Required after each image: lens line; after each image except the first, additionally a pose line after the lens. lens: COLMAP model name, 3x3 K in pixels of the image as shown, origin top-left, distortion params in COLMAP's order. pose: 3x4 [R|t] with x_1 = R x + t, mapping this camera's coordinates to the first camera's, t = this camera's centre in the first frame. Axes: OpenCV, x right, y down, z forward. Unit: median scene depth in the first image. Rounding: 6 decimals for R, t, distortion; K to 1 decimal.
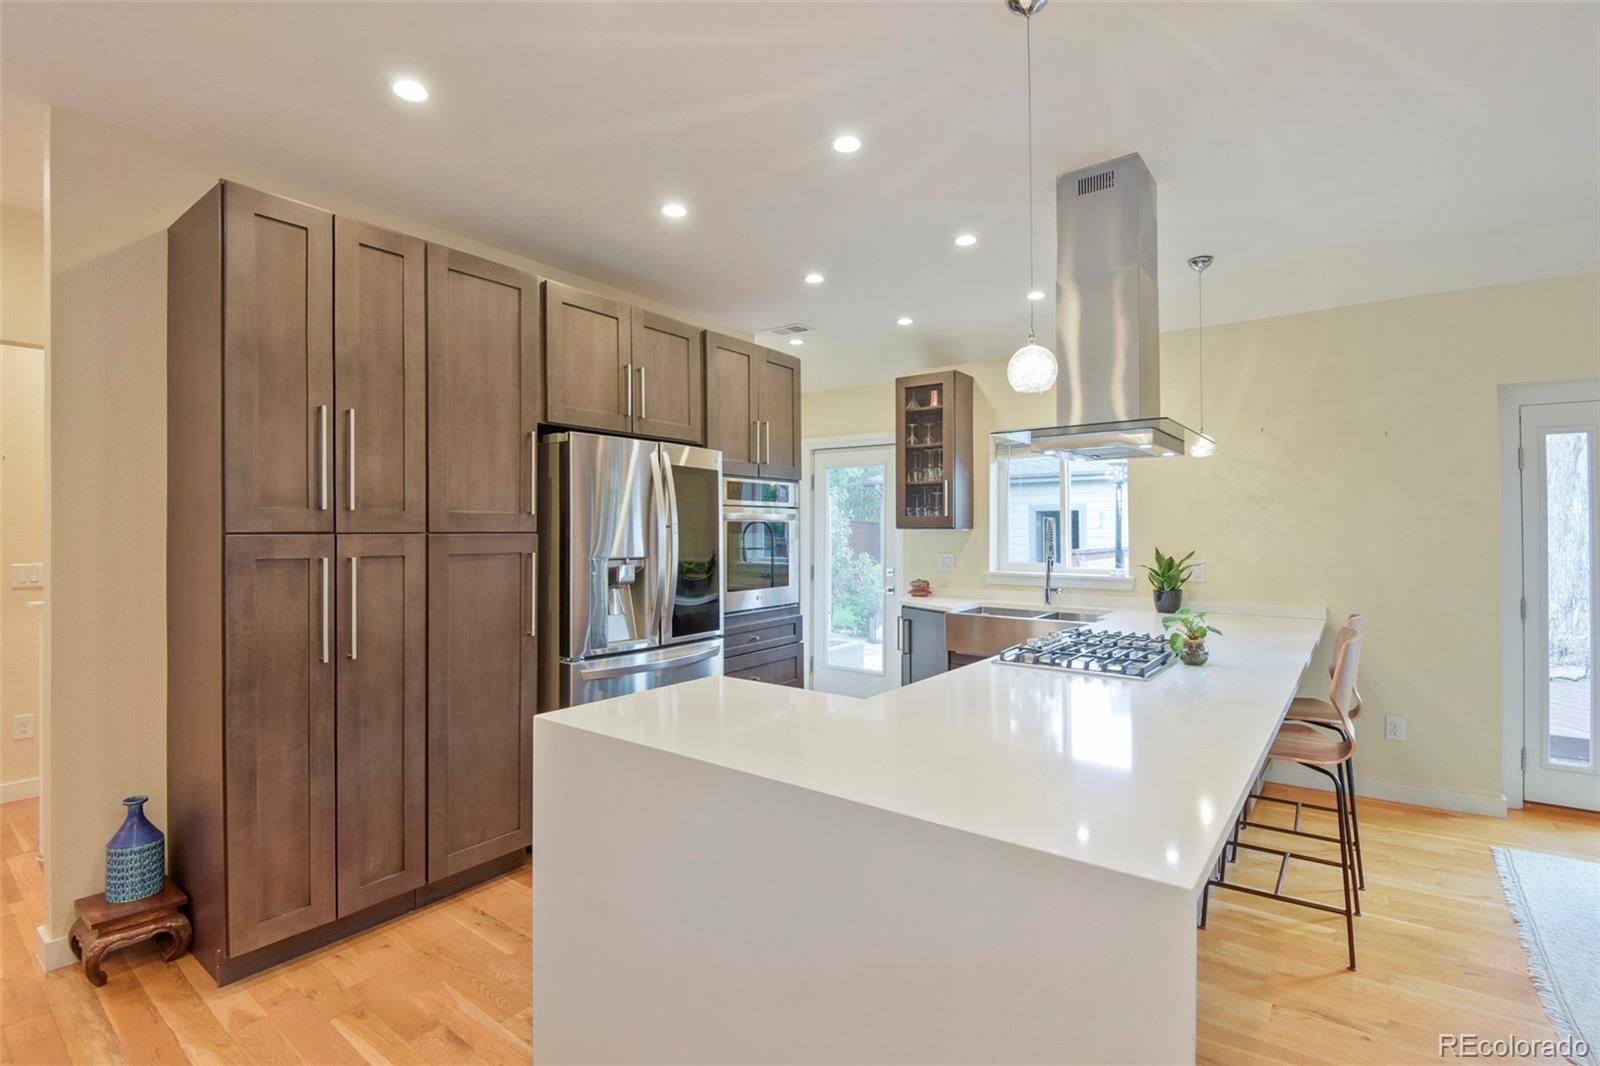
lens RADIAL K [[727.0, 0, 848.9], [0, 727.0, 527.3], [0, 0, 1]] dist [-0.017322, -0.009691]
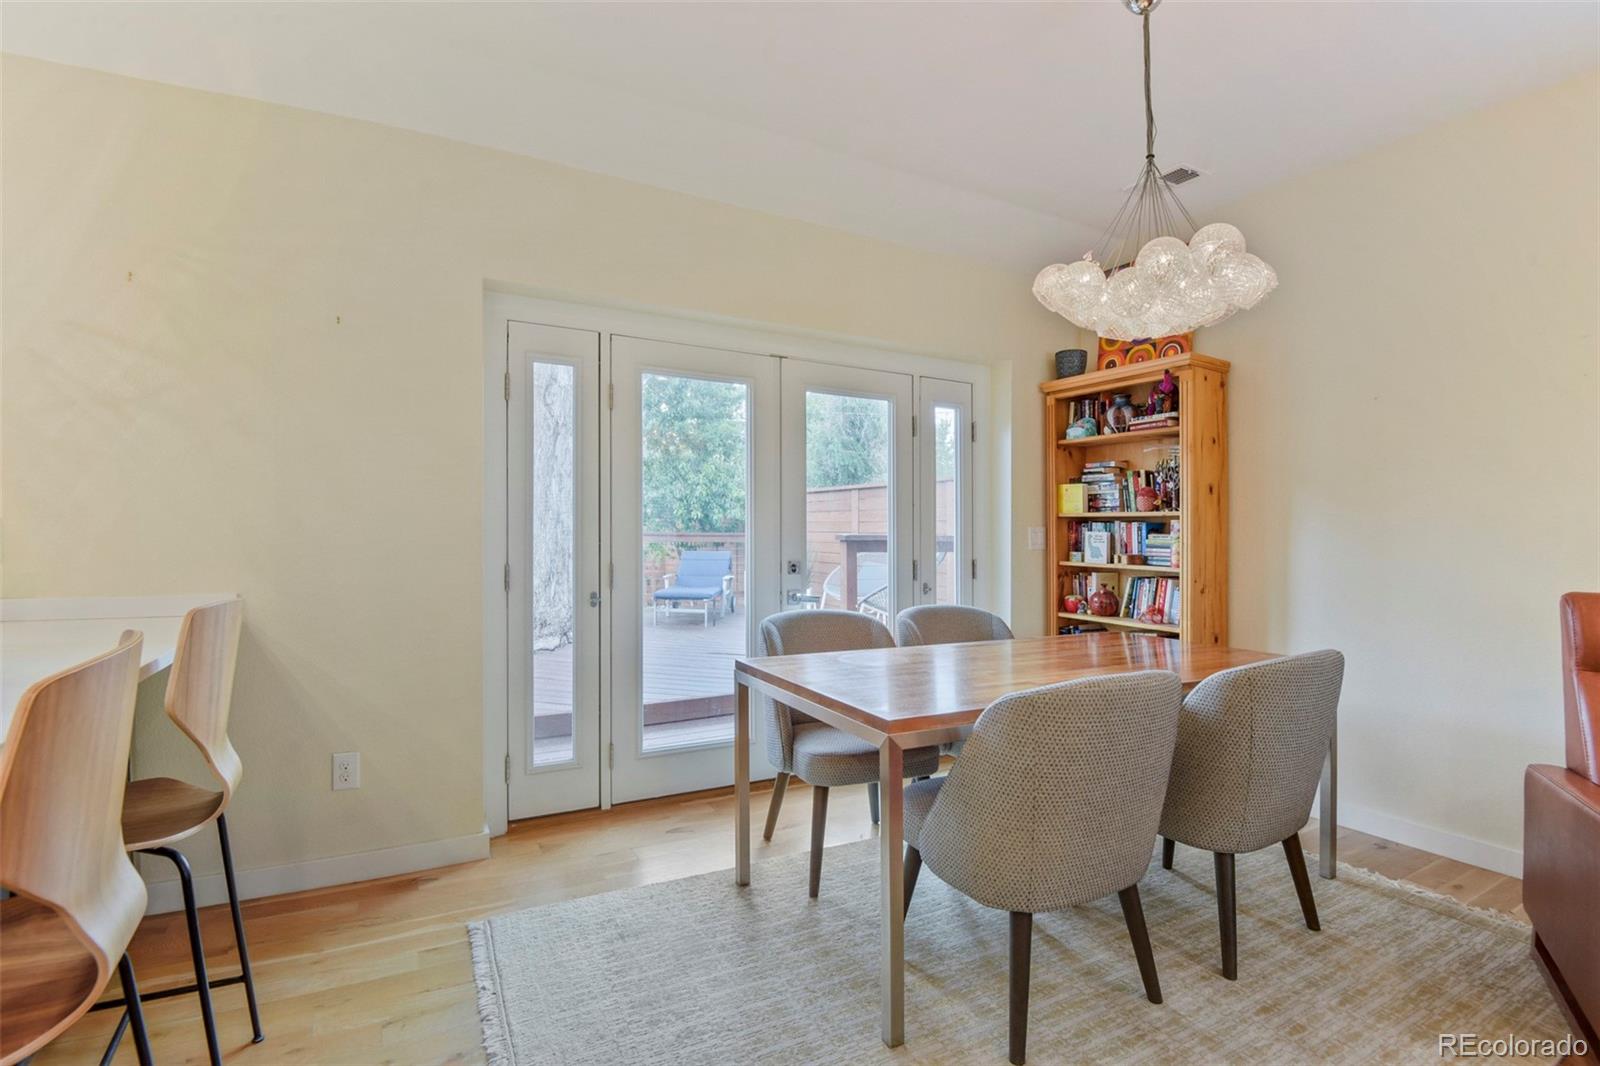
lens RADIAL K [[727.0, 0, 757.5], [0, 727.0, 517.5], [0, 0, 1]] dist [-0.017322, -0.009691]
pose [[0.472180, 0.019519, 0.881286, 0.367487], [-0.009325, 0.999809, -0.017148, 0.058787], [-0.881453, -0.000121, 0.472272, 0.371048]]
